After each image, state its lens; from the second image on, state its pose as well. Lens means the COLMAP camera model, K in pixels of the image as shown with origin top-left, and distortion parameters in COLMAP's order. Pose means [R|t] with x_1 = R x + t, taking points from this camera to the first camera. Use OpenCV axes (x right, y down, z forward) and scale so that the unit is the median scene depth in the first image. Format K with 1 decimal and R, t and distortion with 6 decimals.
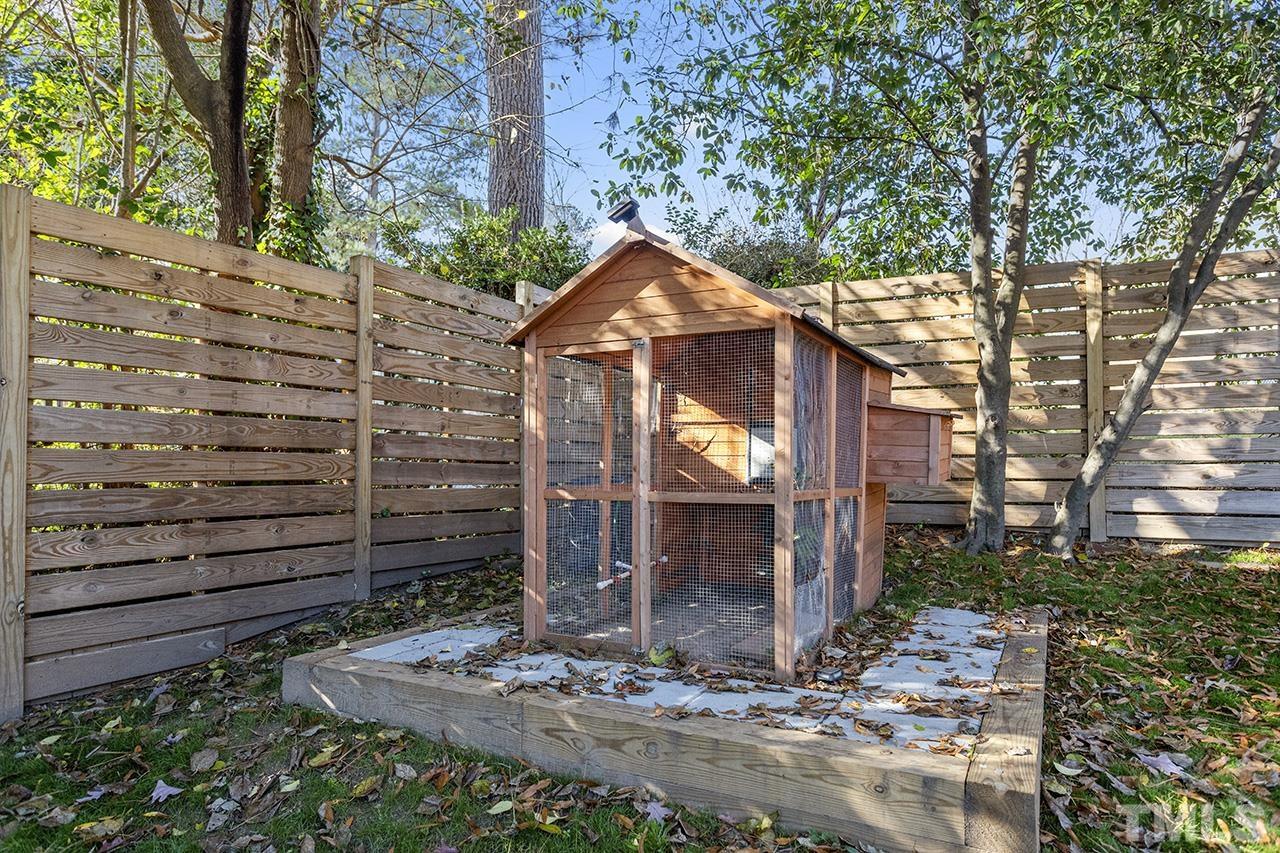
lens RADIAL K [[801.2, 0, 639.8], [0, 801.2, 448.9], [0, 0, 1]] dist [0.002515, 0.001471]
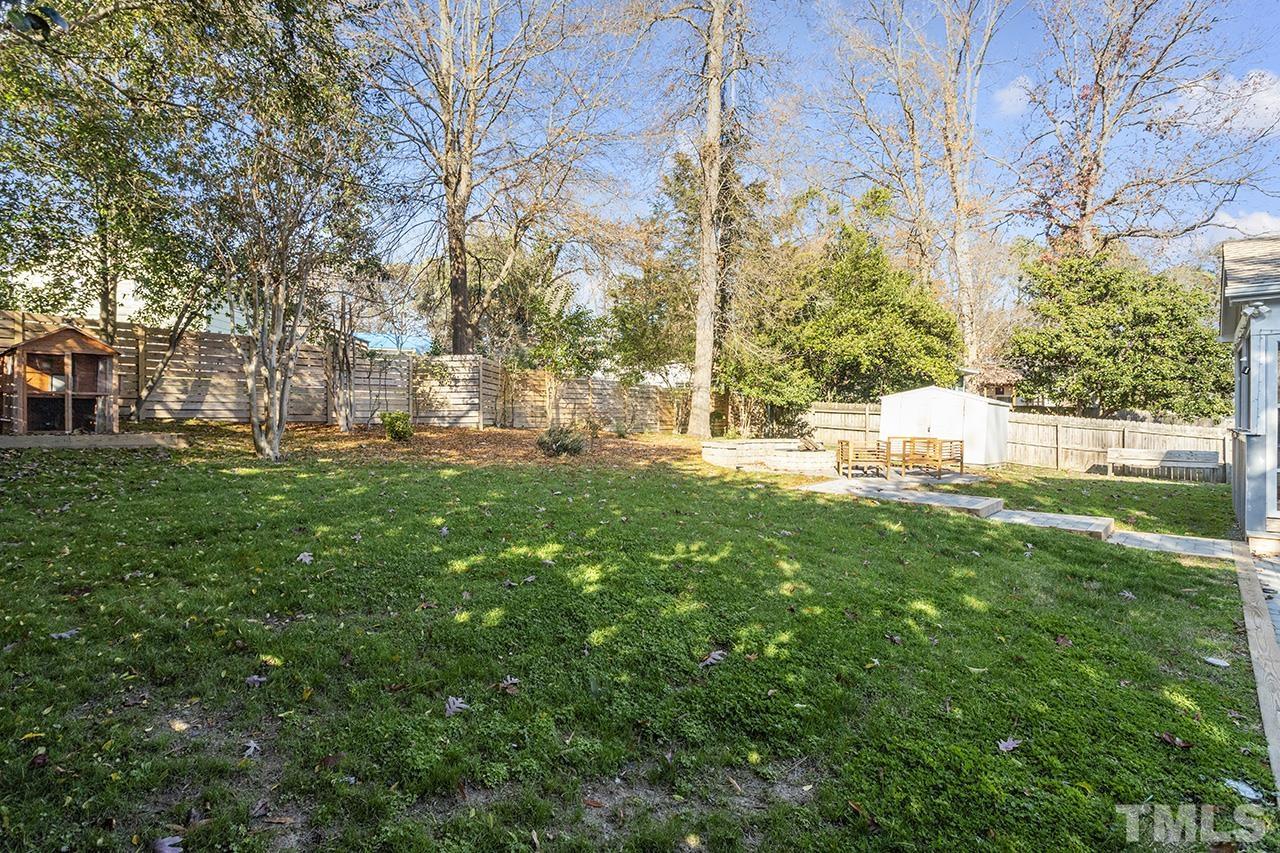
lens RADIAL K [[648.4, 0, 640.0], [0, 648.4, 426.5], [0, 0, 1]] dist [-0.001764, 0.000050]
pose [[0.225974, -0.011324, 0.974067, -1.448049], [-0.026250, 0.999499, 0.017709, 0.054988], [-0.973780, -0.029571, 0.225564, -1.439197]]
